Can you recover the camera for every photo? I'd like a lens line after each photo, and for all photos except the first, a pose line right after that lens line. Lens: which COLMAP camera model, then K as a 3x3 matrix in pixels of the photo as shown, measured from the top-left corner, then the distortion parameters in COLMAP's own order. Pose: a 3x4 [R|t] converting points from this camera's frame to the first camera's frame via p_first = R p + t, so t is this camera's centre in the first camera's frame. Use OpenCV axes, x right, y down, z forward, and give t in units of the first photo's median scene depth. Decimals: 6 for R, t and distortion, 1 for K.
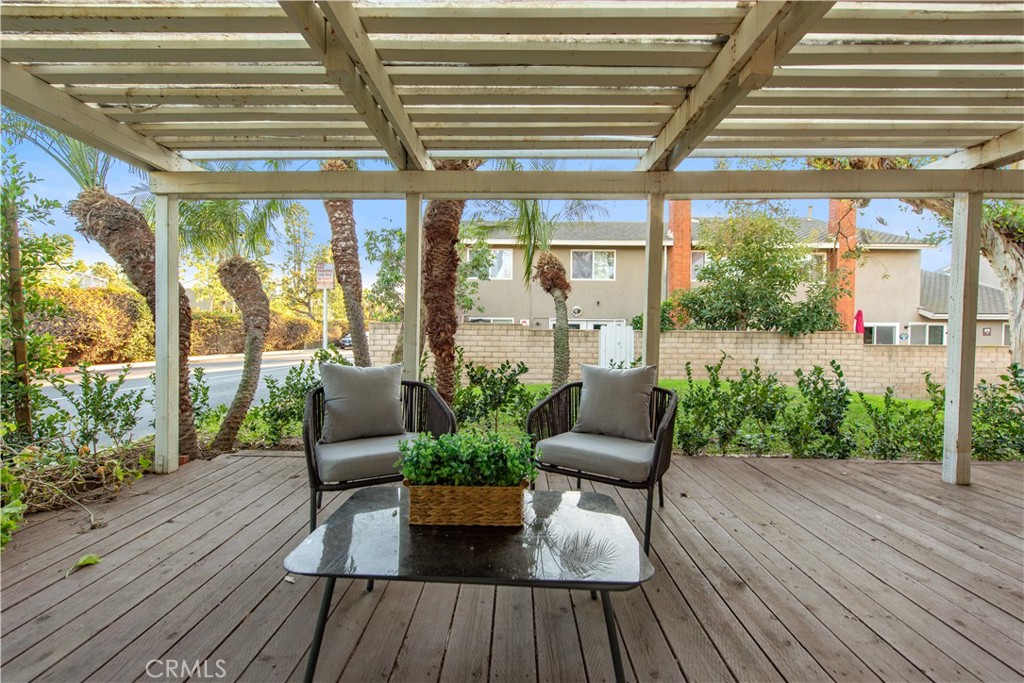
lens RADIAL K [[397.6, 0, 511.6], [0, 397.6, 341.4], [0, 0, 1]] dist [0.013324, -0.005251]
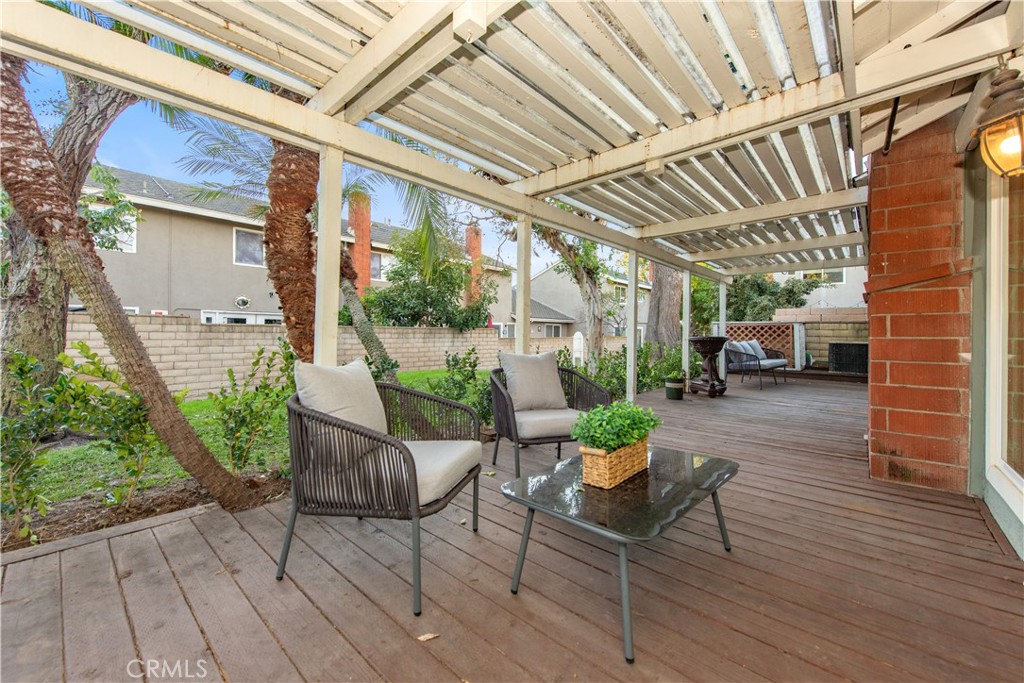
lens RADIAL K [[399.9, 0, 508.5], [0, 399.9, 334.9], [0, 0, 1]] dist [0.002422, 0.000001]
pose [[0.666722, -0.008012, 0.745264, -0.134912], [0.014657, 0.999890, -0.002362, 0.002029], [-0.745162, 0.012498, 0.666766, 0.047358]]
